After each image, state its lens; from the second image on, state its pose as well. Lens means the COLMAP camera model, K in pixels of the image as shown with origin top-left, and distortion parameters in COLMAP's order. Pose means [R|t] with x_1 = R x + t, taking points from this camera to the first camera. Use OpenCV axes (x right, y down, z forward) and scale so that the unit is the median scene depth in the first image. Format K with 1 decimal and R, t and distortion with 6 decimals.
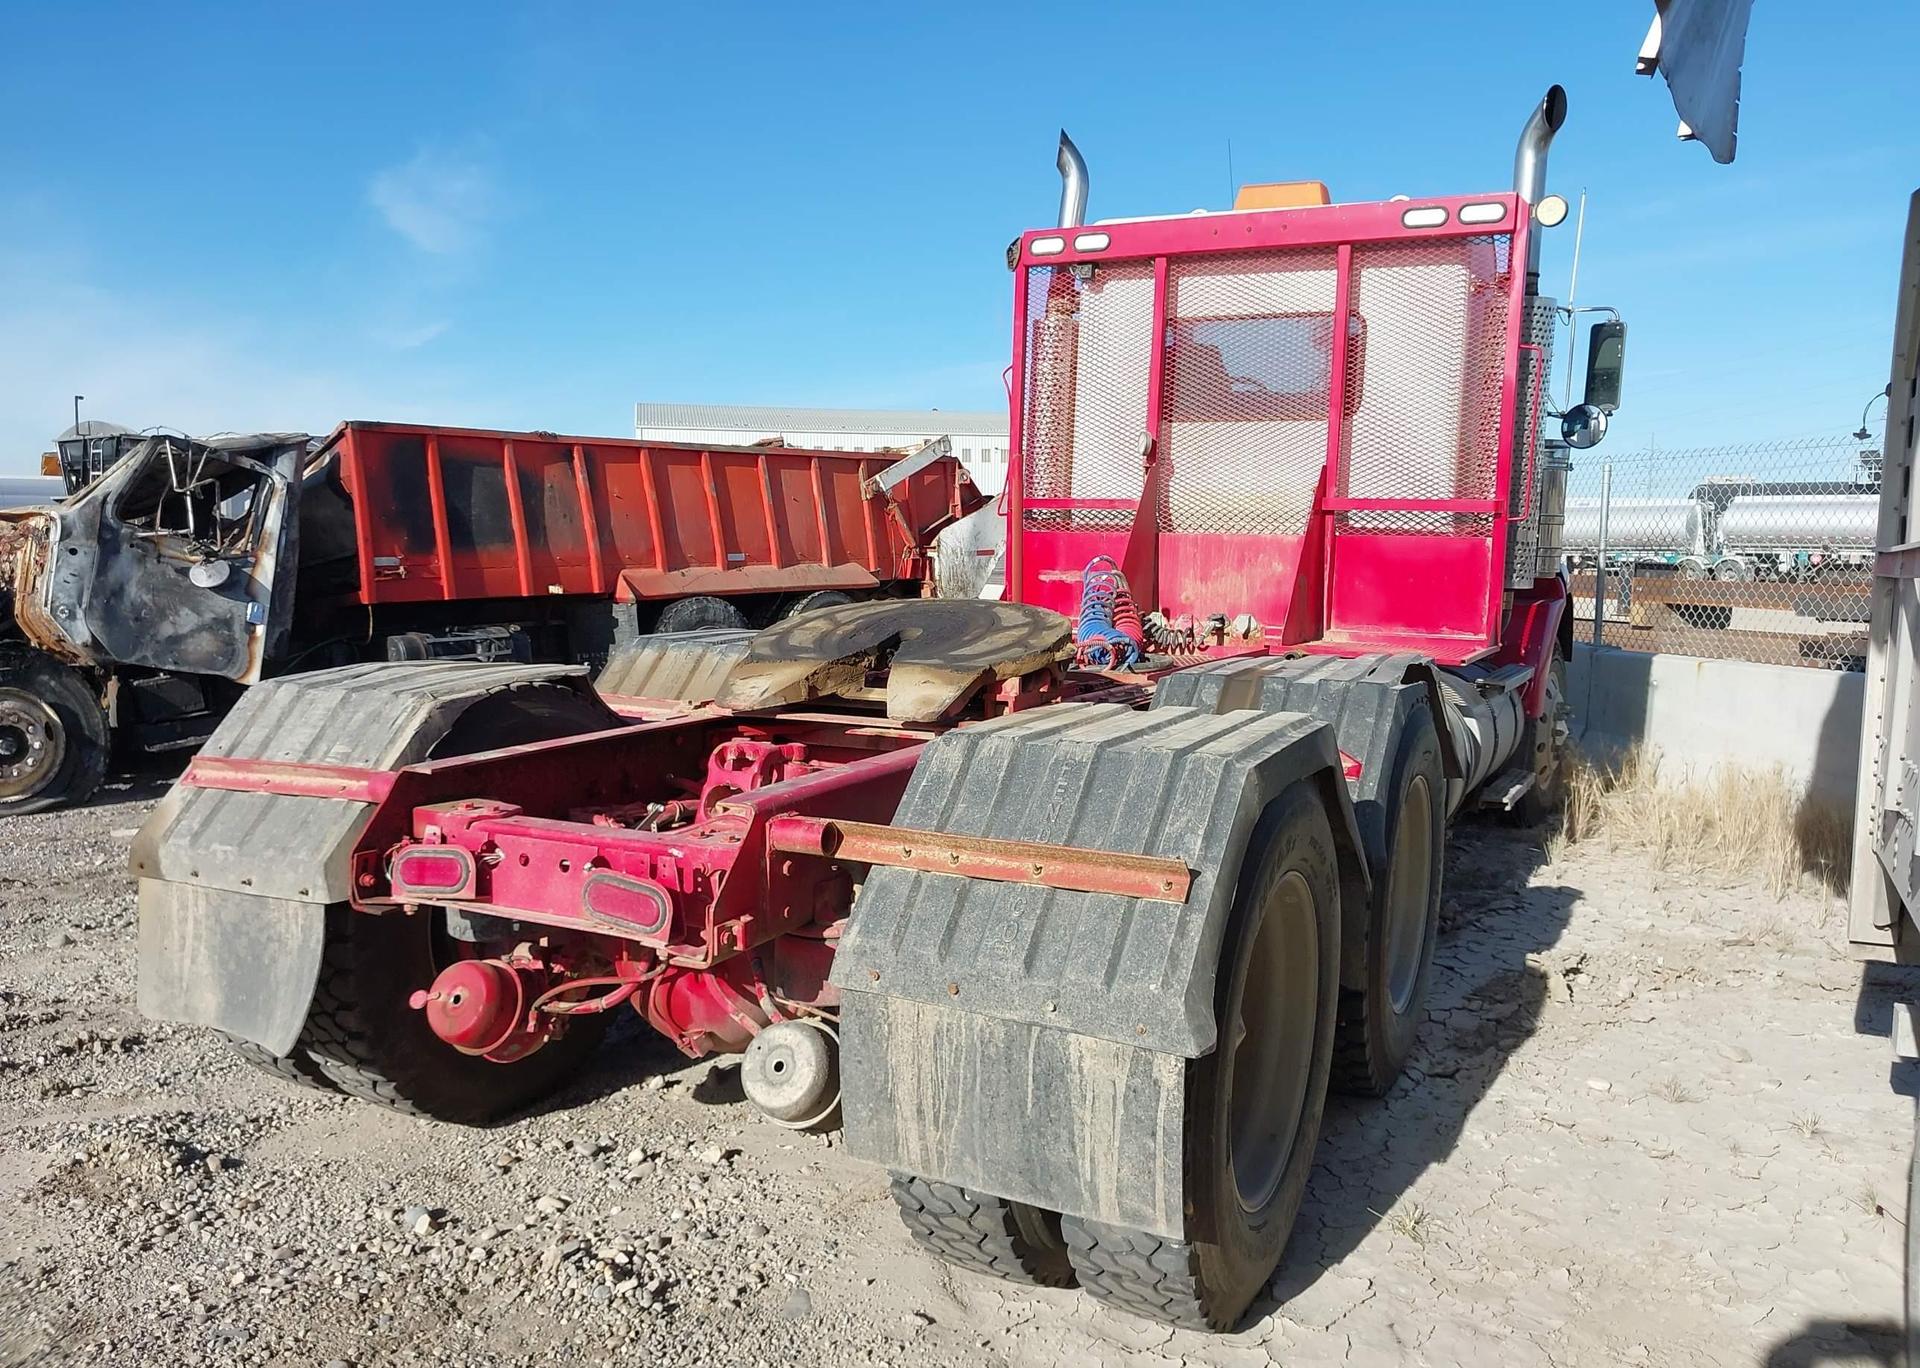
lens RADIAL K [[1511.7, 0, 947.4], [0, 1511.7, 750.4], [0, 0, 1]] dist [0.008784, -0.013863]
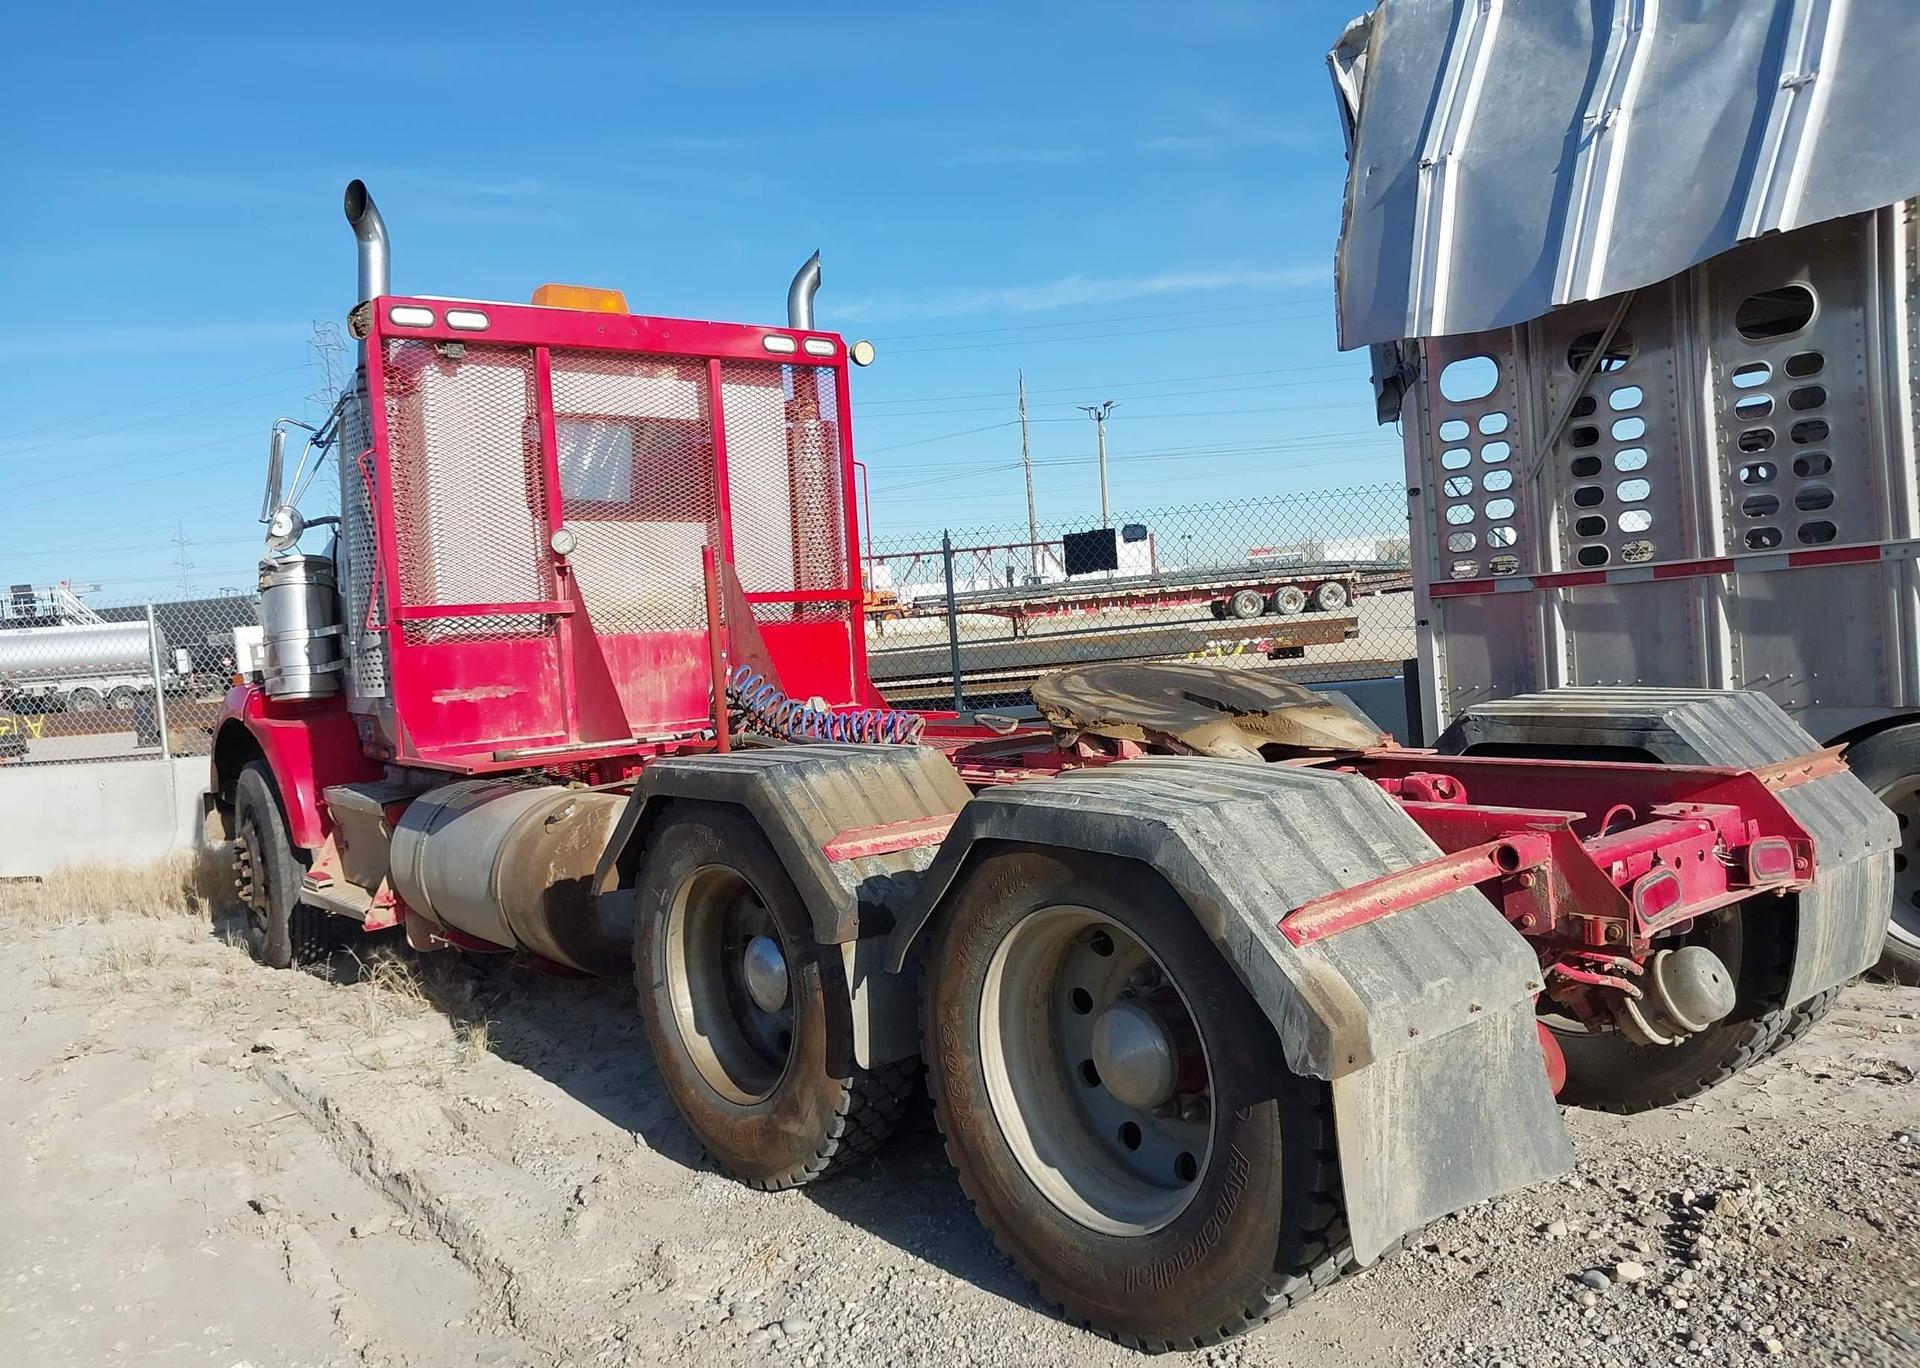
lens RADIAL K [[1515.7, 0, 939.4], [0, 1515.7, 744.2], [0, 0, 1]] dist [0.006059, -0.008102]
pose [[0.381017, -0.114582, 0.917441, -1.112855], [0.199571, 0.979091, 0.039399, -0.122902], [-0.902772, 0.168083, 0.395917, 0.754249]]
